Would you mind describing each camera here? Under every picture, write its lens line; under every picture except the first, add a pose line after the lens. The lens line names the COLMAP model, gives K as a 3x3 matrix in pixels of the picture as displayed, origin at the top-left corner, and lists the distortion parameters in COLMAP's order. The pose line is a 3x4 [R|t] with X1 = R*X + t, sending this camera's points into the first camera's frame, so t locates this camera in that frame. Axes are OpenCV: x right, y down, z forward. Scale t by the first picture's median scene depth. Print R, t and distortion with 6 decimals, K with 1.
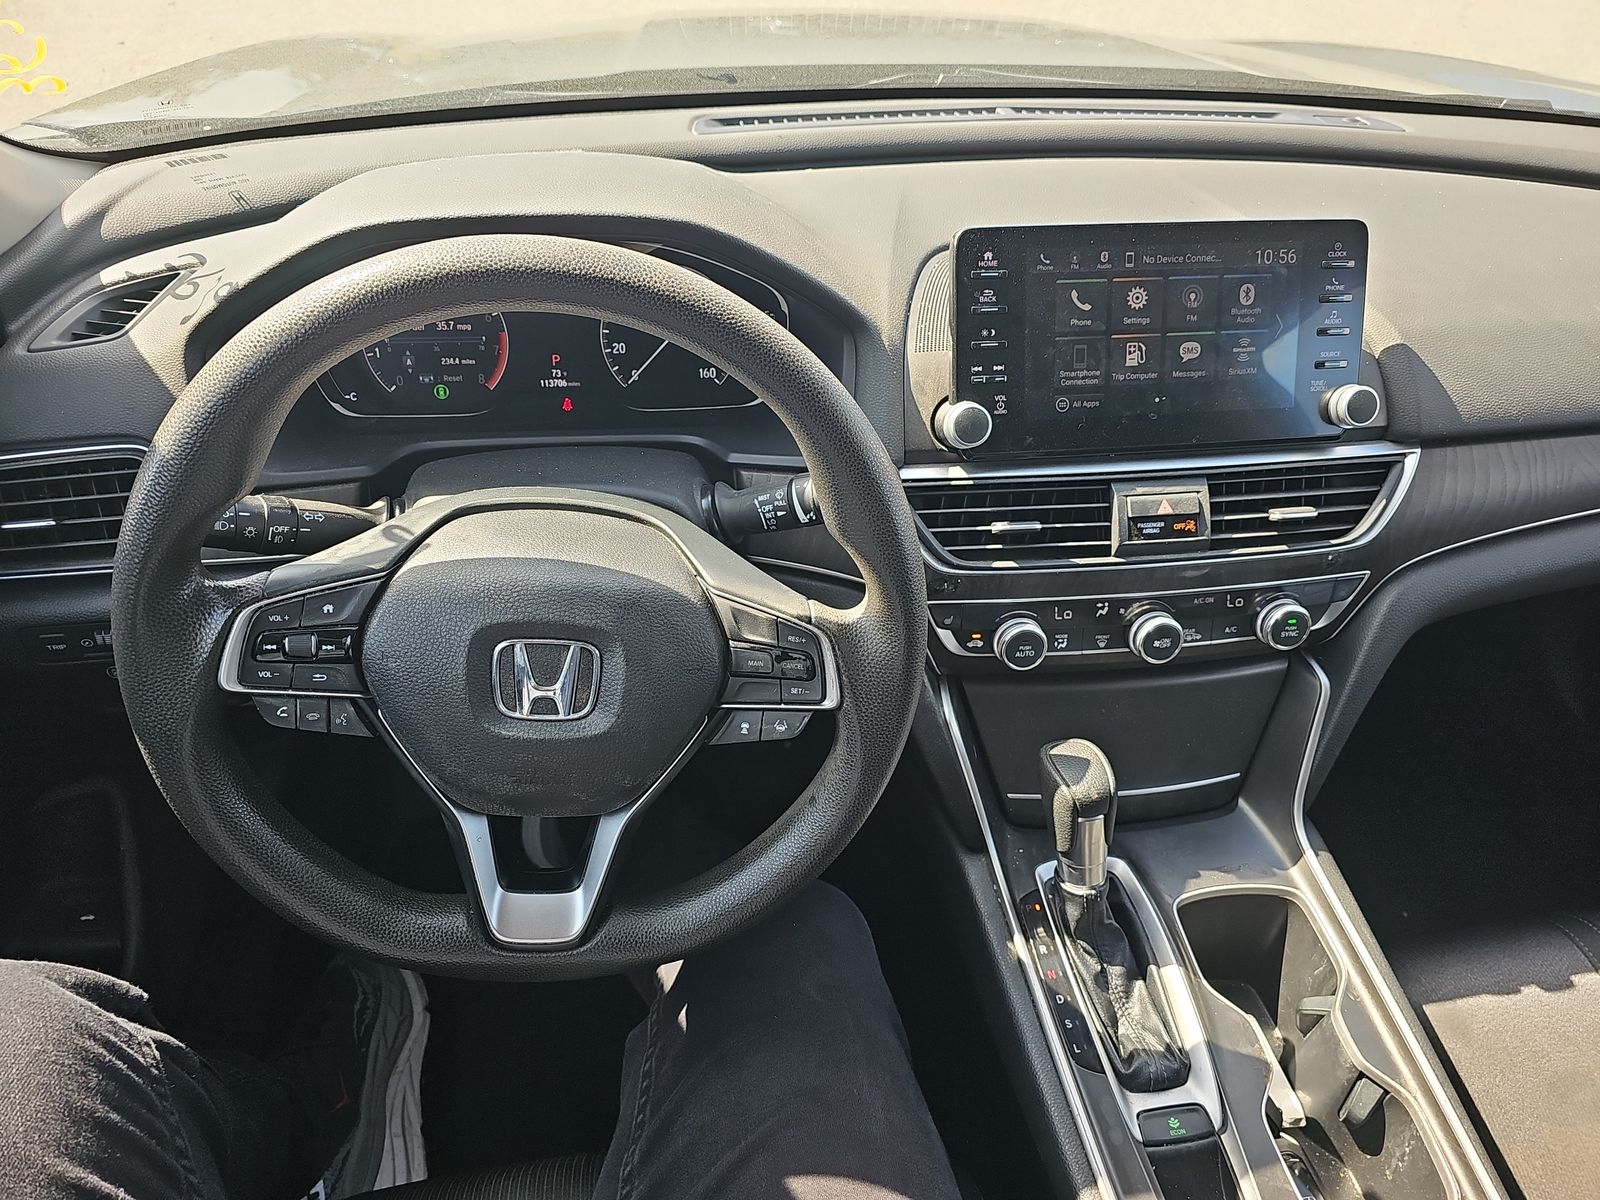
lens RADIAL K [[1085.5, 0, 784.6], [0, 1085.5, 612.7], [0, 0, 1]] dist [0.038226, -0.052231]
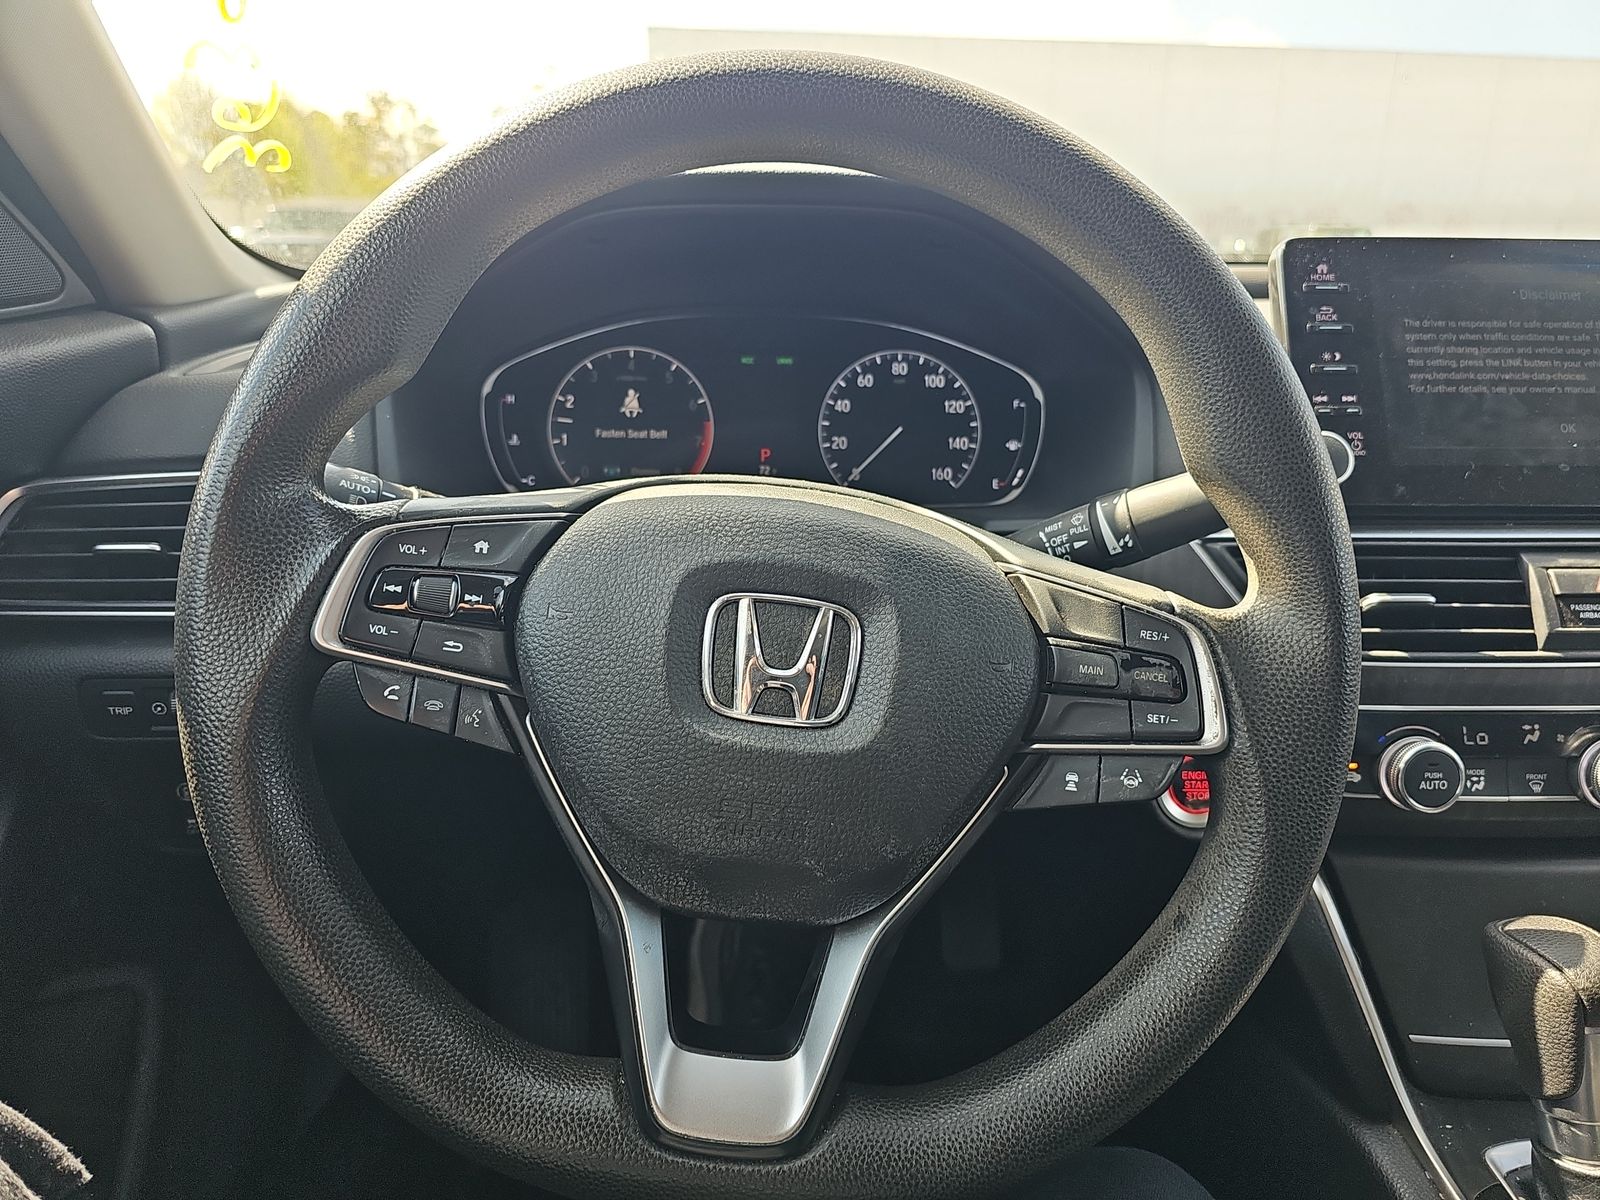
lens RADIAL K [[1085.5, 0, 790.7], [0, 1085.5, 601.4], [0, 0, 1]] dist [0.038226, -0.052231]
pose [[0.994489, 0.009288, -0.104427, -0.127656], [-0.047869, 0.926404, -0.373476, 0.241176], [0.093273, 0.376417, 0.921743, 0.334832]]
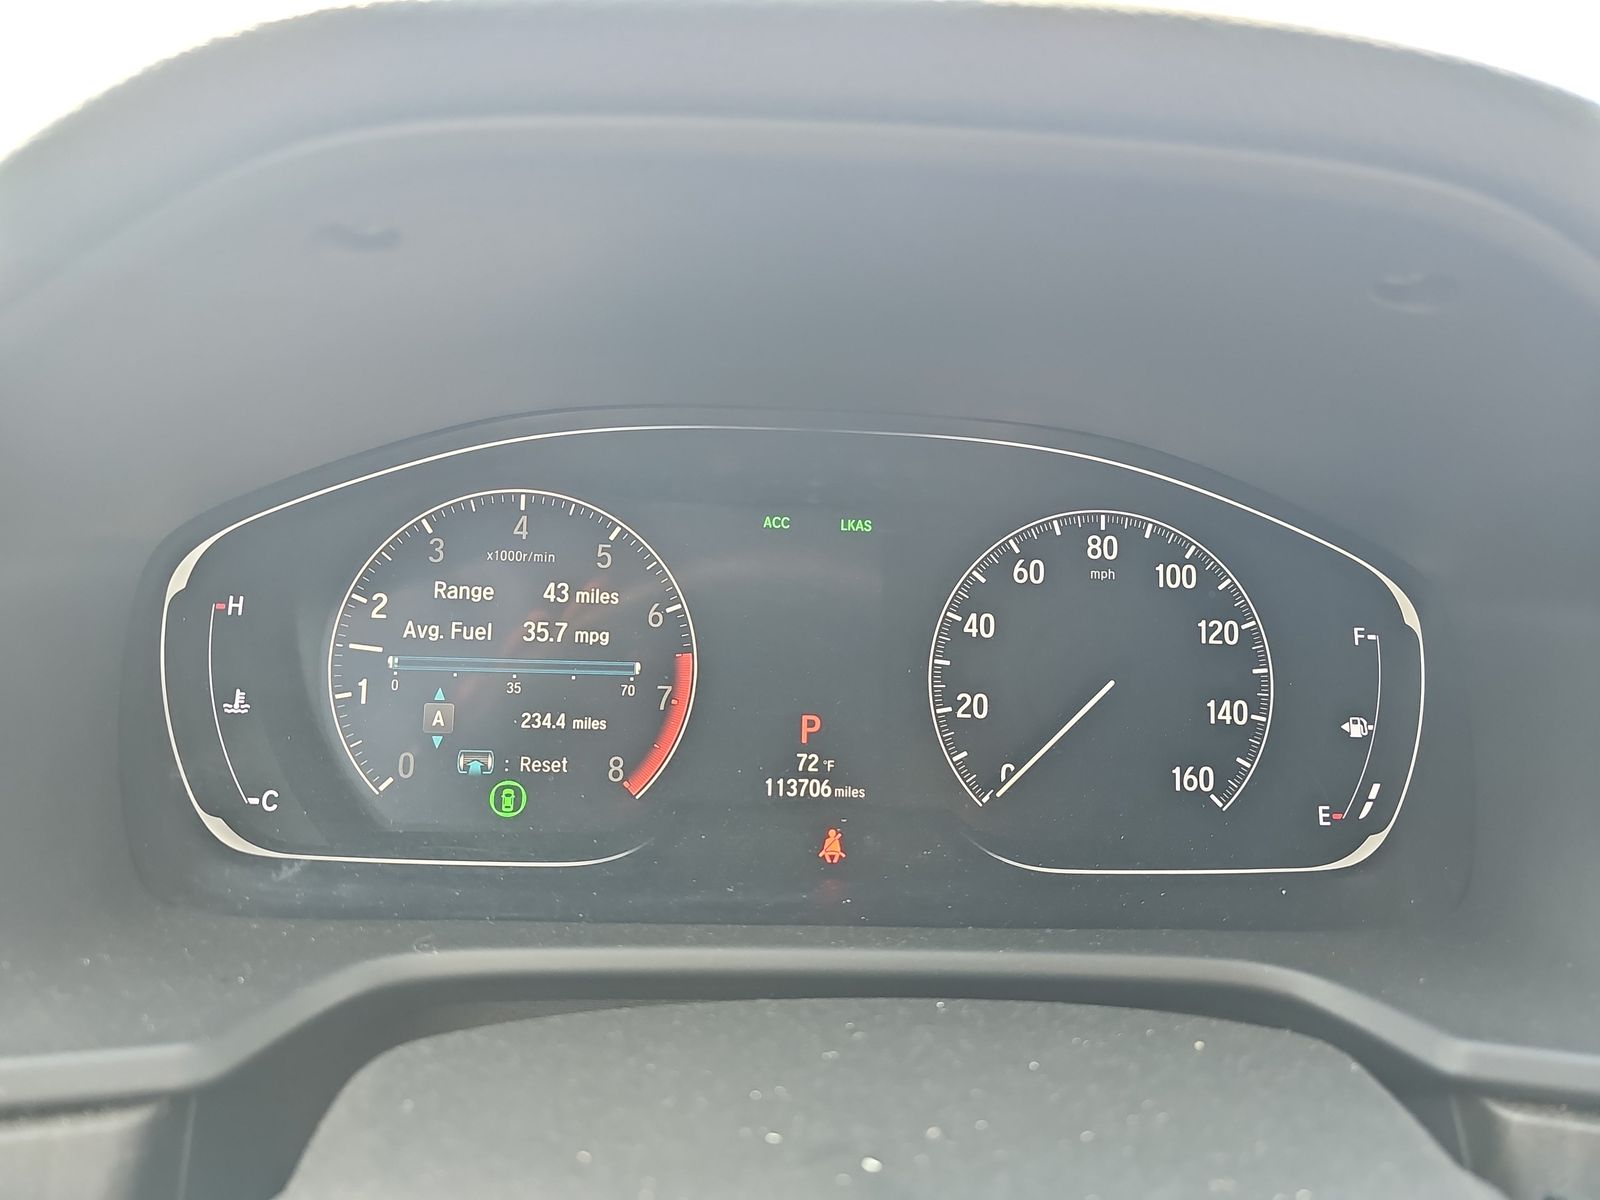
lens RADIAL K [[1085.5, 0, 797.9], [0, 1085.5, 597.4], [0, 0, 1]] dist [0.038226, -0.052231]
pose [[0.997410, 0.028059, -0.066219, -0.241443], [-0.052408, 0.914119, -0.402046, -0.150917], [0.049251, 0.404475, 0.913222, 0.796198]]
